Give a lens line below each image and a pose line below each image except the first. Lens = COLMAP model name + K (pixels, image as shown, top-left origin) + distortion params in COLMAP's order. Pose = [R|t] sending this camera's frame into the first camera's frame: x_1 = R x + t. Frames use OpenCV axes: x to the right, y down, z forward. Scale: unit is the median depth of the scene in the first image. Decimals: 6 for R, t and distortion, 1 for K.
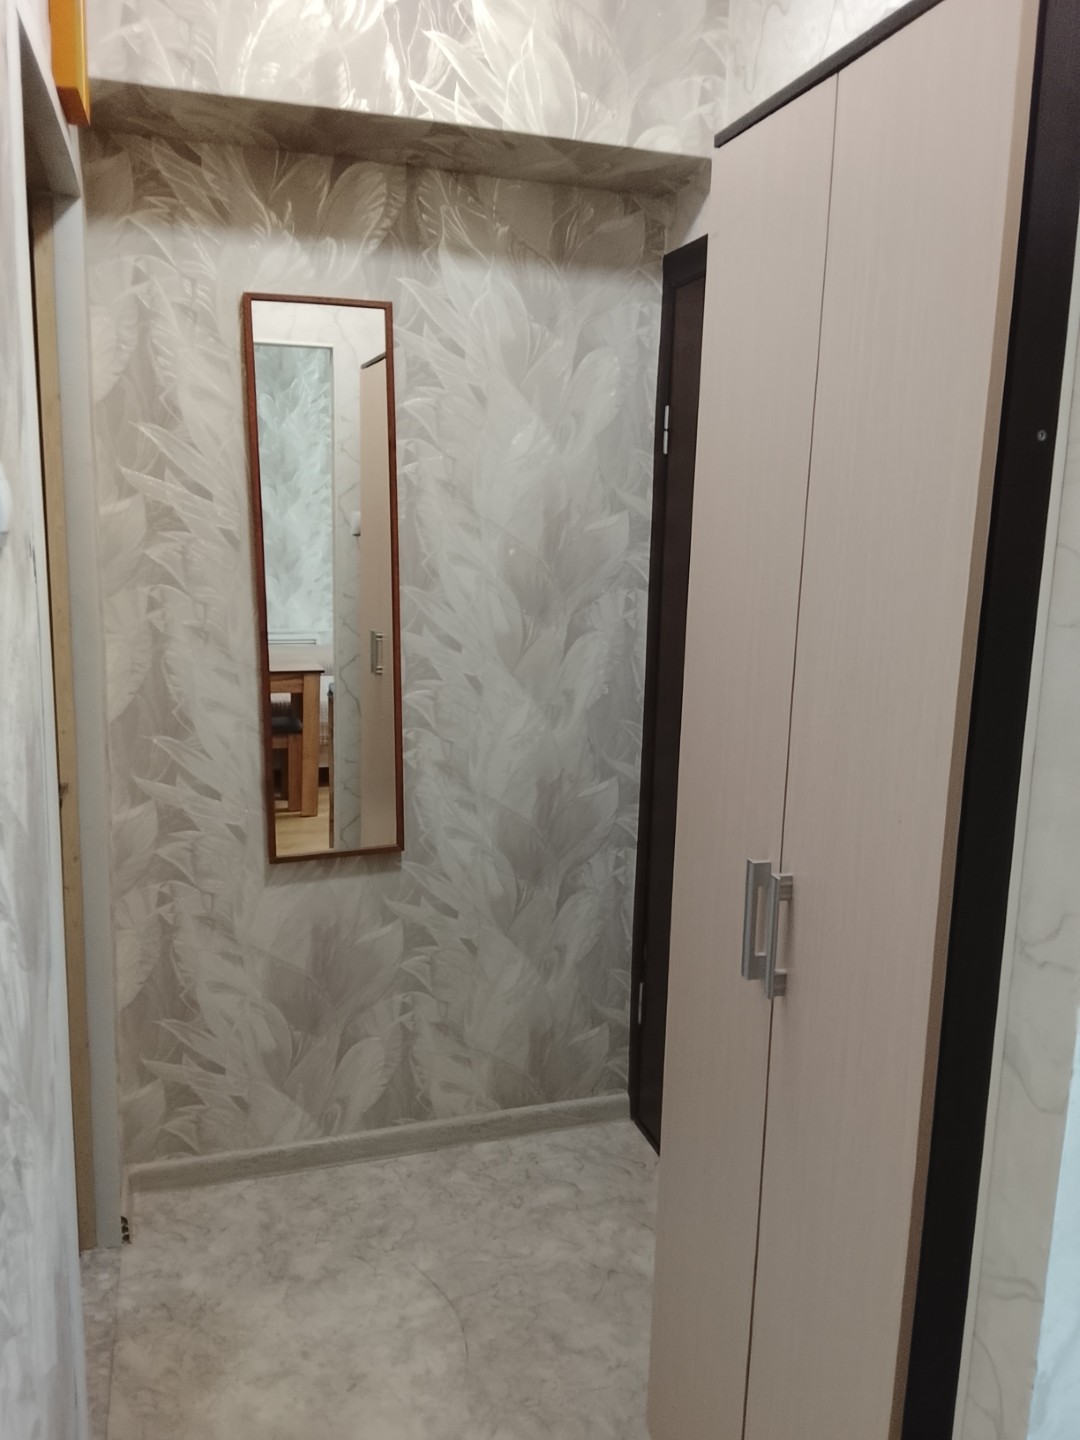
lens RADIAL K [[1132.0, 0, 550.1], [0, 1132.0, 720.8], [0, 0, 1]] dist [0.087879, -0.160096]
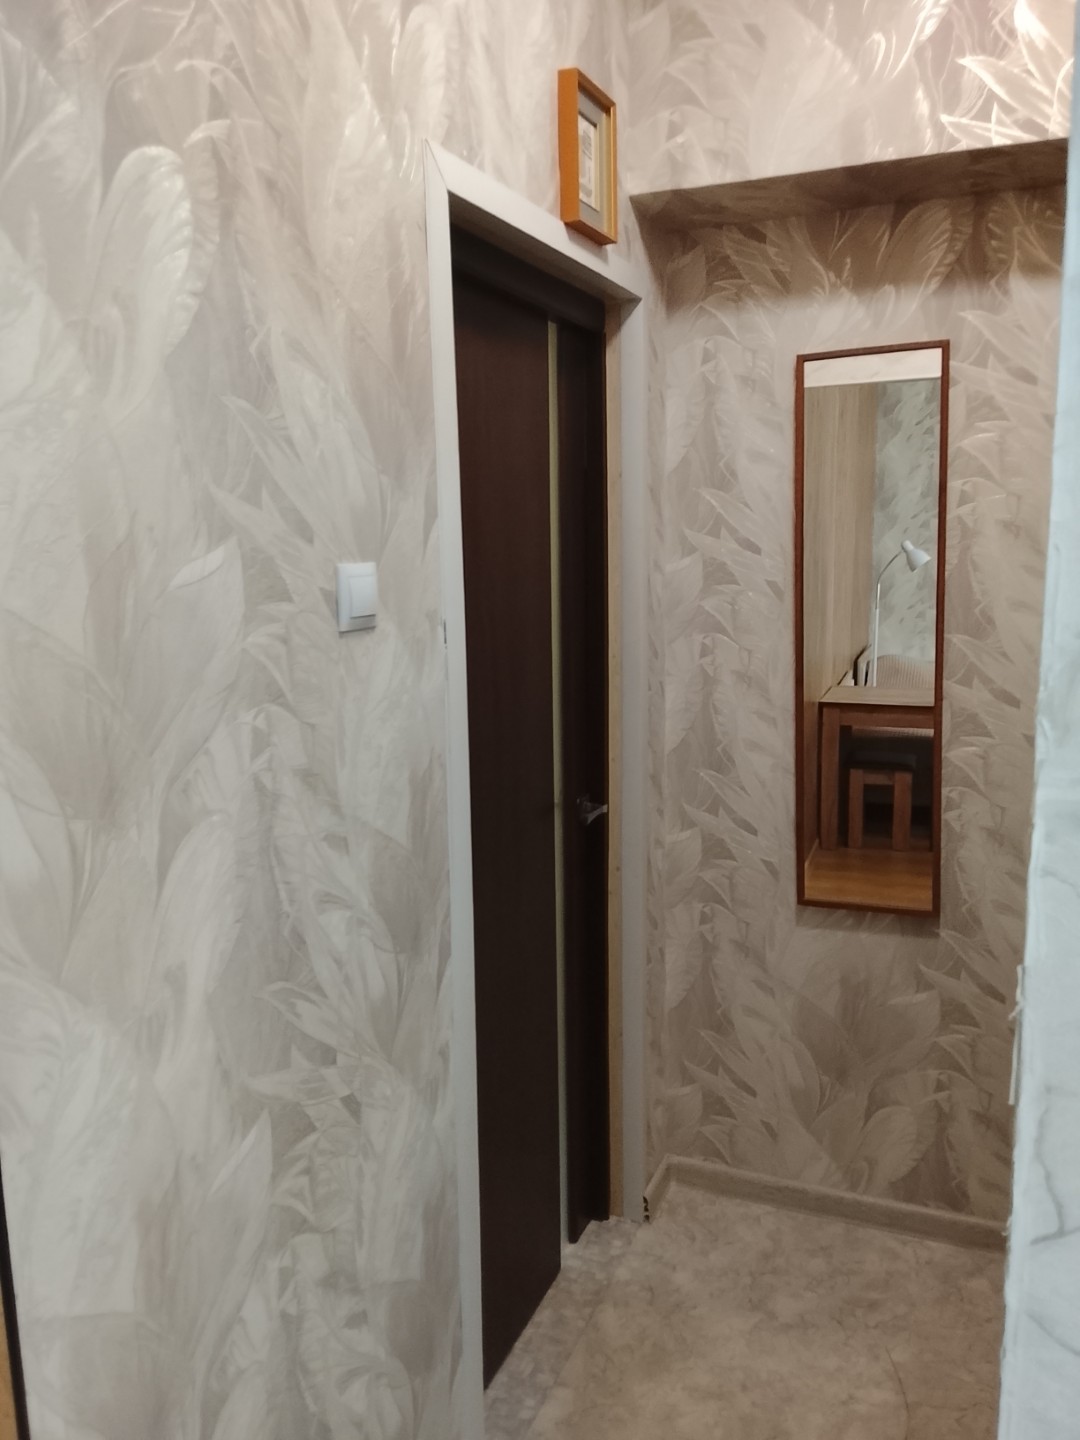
lens RADIAL K [[1132.0, 0, 542.0], [0, 1132.0, 713.9], [0, 0, 1]] dist [0.087879, -0.160096]
pose [[0.746426, 0.064962, -0.662290, 0.257000], [-0.078184, 0.996892, 0.009666, -0.038370], [0.660859, 0.044566, 0.749186, 0.076565]]
